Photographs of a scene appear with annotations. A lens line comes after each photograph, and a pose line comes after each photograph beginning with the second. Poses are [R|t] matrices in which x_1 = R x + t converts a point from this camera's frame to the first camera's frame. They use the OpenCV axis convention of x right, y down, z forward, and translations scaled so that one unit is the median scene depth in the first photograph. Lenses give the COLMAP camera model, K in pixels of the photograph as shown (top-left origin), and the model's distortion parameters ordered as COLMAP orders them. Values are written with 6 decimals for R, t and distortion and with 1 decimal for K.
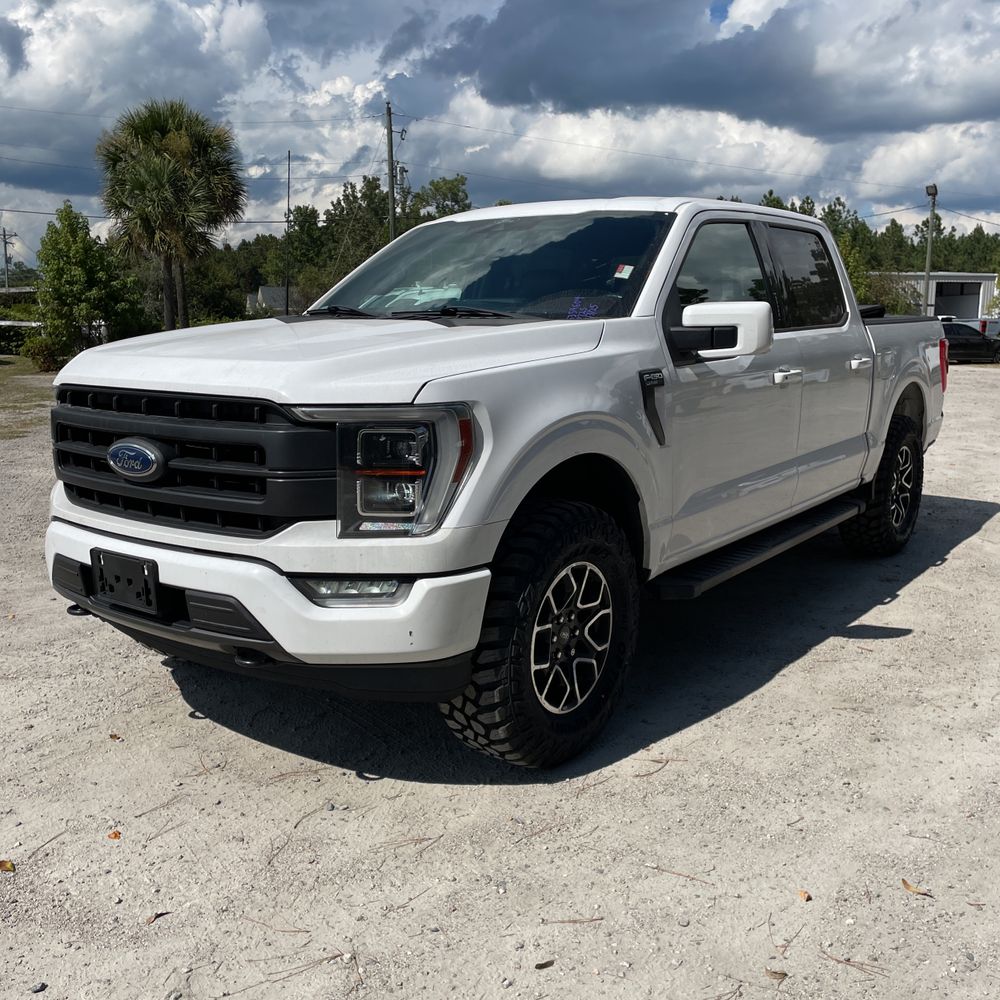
lens RADIAL K [[1015.2, 0, 496.2], [0, 1015.2, 503.2], [0, 0, 1]] dist [0.049414, 0.000000]
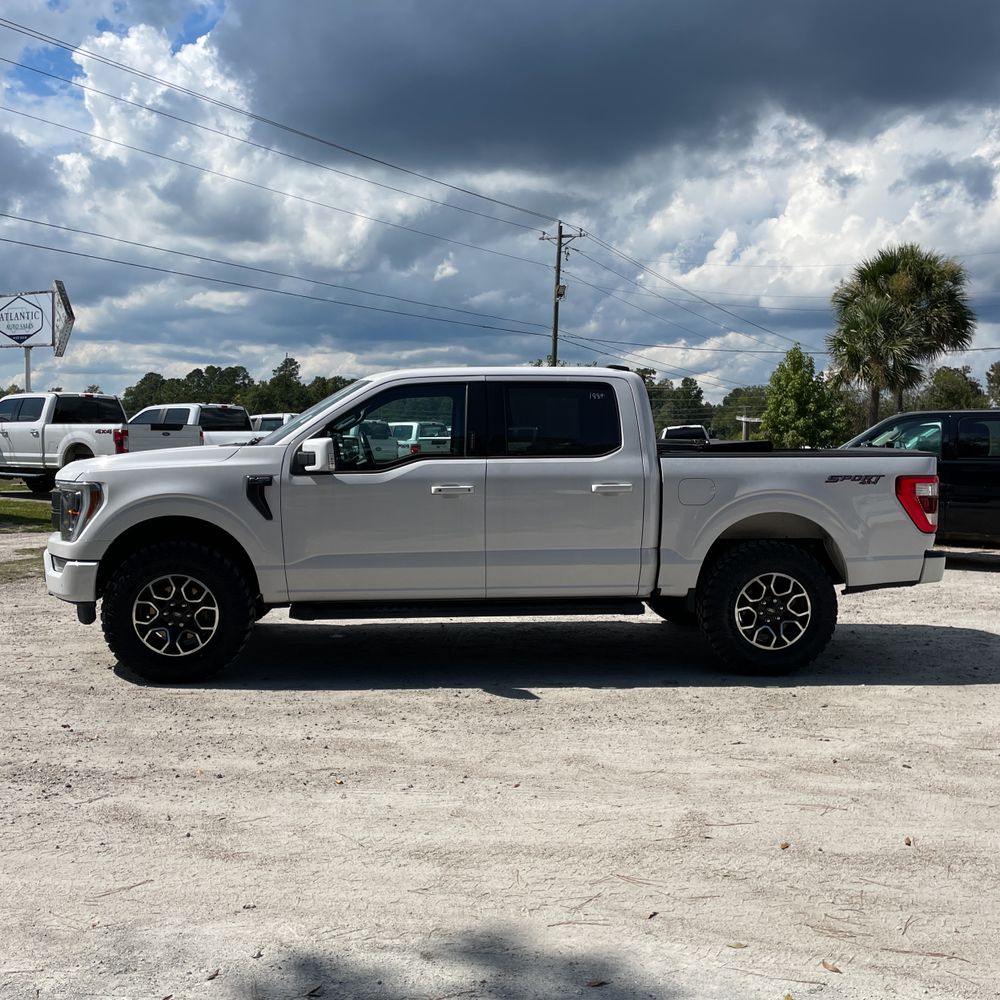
lens RADIAL K [[1015.2, 0, 499.6], [0, 1015.2, 485.5], [0, 0, 1]] dist [0.049414, 0.000000]
pose [[0.673049, 0.044432, -0.738262, 1.645338], [-0.144757, 0.986802, -0.072580, -0.046135], [0.725293, 0.155719, 0.670598, 0.129458]]
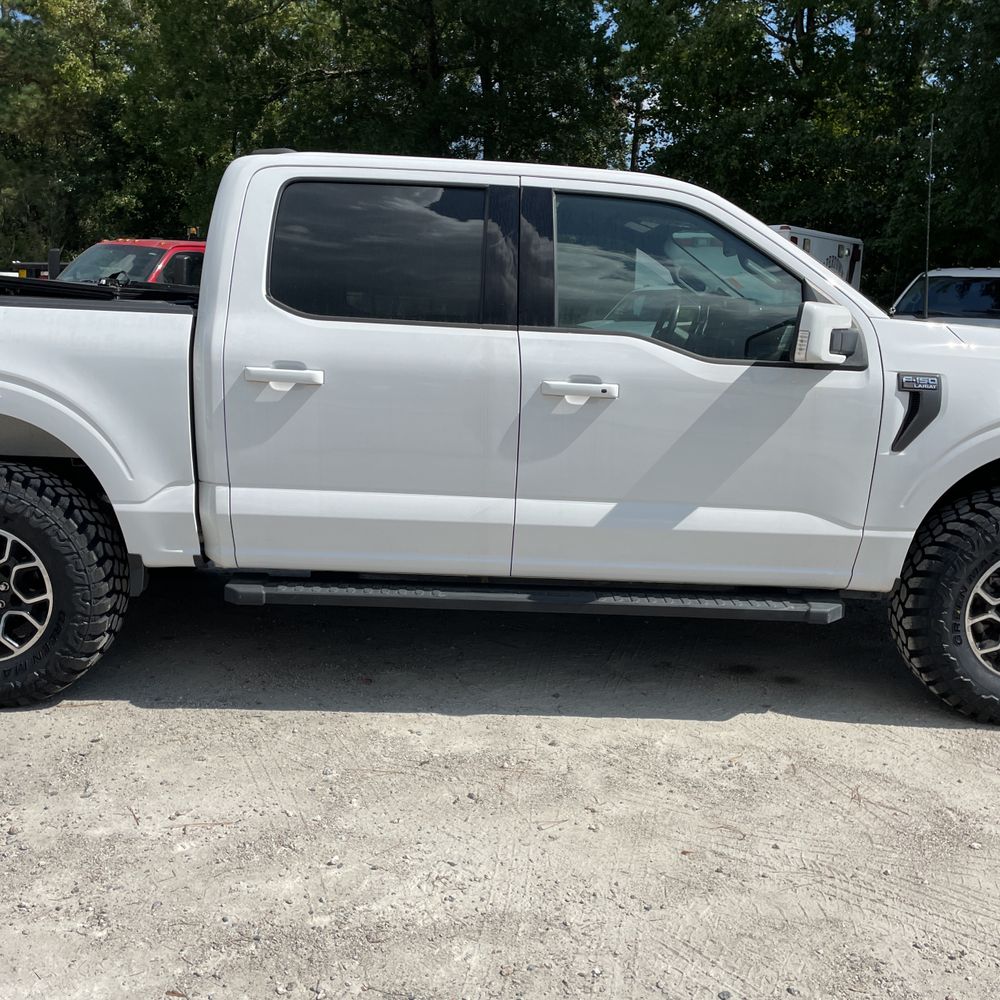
lens RADIAL K [[1015.2, 0, 509.2], [0, 1015.2, 496.9], [0, 0, 1]] dist [0.049414, 0.000000]
pose [[0.611108, 0.142764, -0.778566, 1.712211], [-0.141814, 0.987433, 0.069752, -0.256565], [0.778740, 0.067786, 0.623674, 1.472035]]
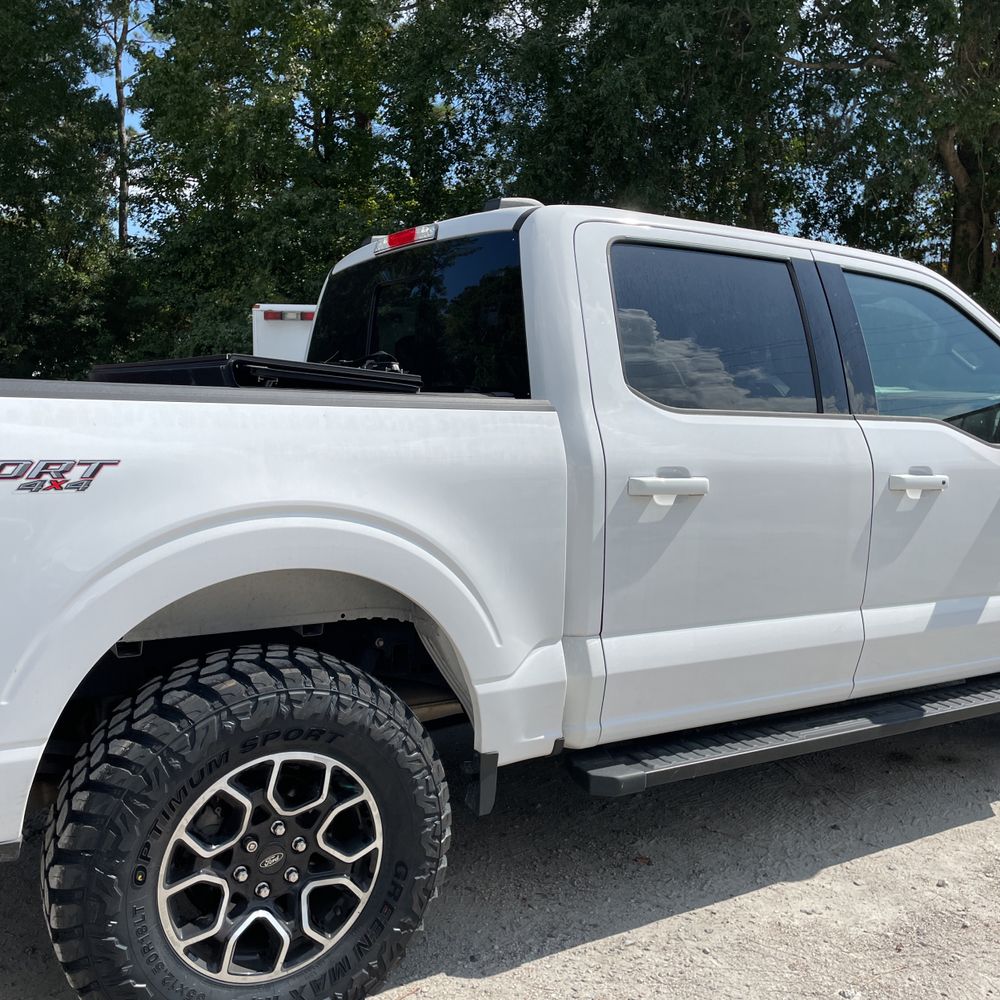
lens RADIAL K [[1015.2, 0, 495.2], [0, 1015.2, 494.3], [0, 0, 1]] dist [0.049414, 0.000000]
pose [[0.927661, 0.034813, -0.371797, 1.000531], [-0.060860, 0.996427, -0.058551, -0.216386], [0.368430, 0.076944, 0.926466, 1.171423]]
